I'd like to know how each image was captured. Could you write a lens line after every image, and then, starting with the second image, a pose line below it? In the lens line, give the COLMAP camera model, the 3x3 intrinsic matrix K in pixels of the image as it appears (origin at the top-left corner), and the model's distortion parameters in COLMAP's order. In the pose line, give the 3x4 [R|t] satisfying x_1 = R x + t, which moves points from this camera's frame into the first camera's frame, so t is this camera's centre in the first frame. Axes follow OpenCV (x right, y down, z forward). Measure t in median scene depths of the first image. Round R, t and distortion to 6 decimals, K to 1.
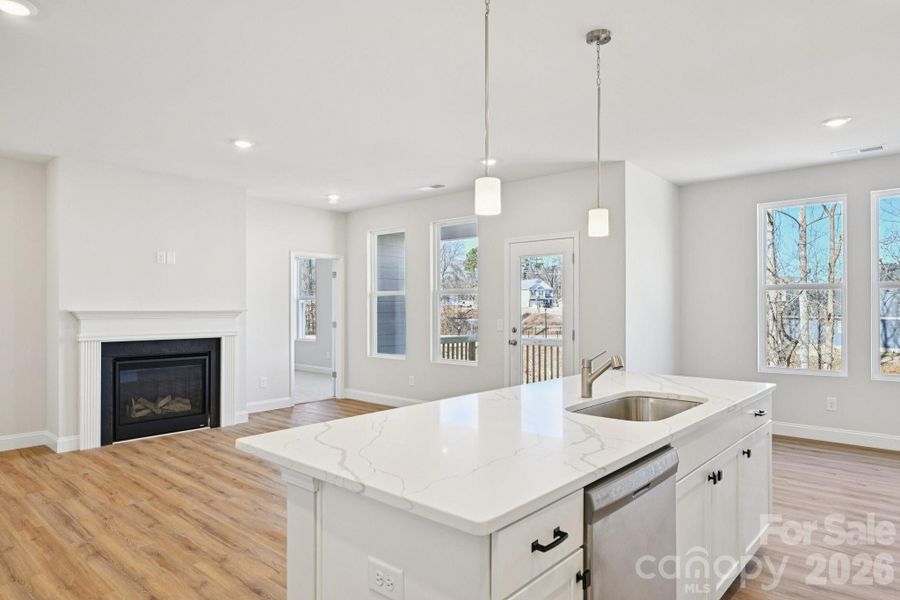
lens RADIAL K [[531.0, 0, 441.4], [0, 531.0, 301.6], [0, 0, 1]] dist [-0.008492, -0.006237]
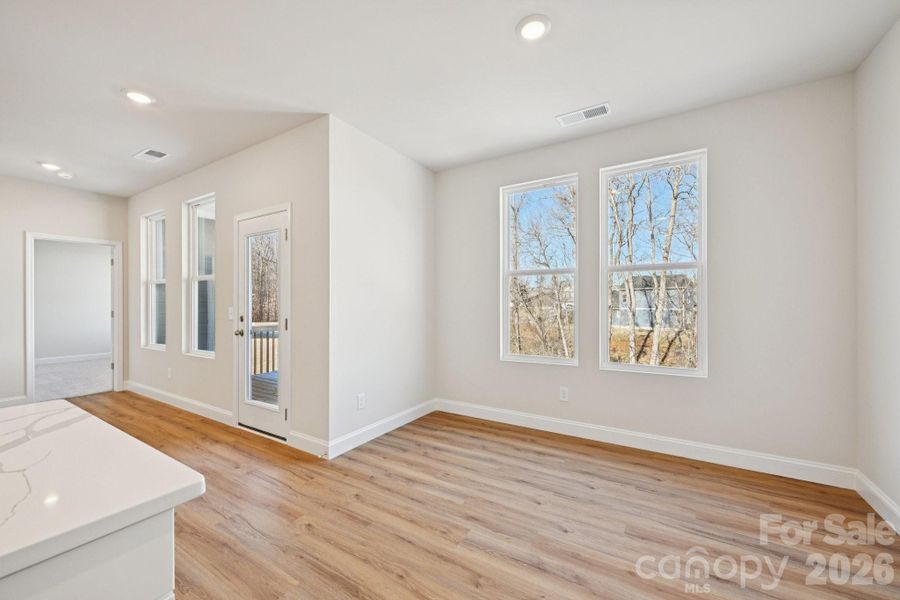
lens RADIAL K [[348.8, 0, 440.8], [0, 348.8, 299.2], [0, 0, 1]] dist [0.000835, 0.000066]
pose [[0.985963, 0.000767, 0.166964, 0.408747], [-0.001077, 0.999998, 0.001765, 0.022339], [-0.166963, -0.001920, 0.985961, 0.410943]]
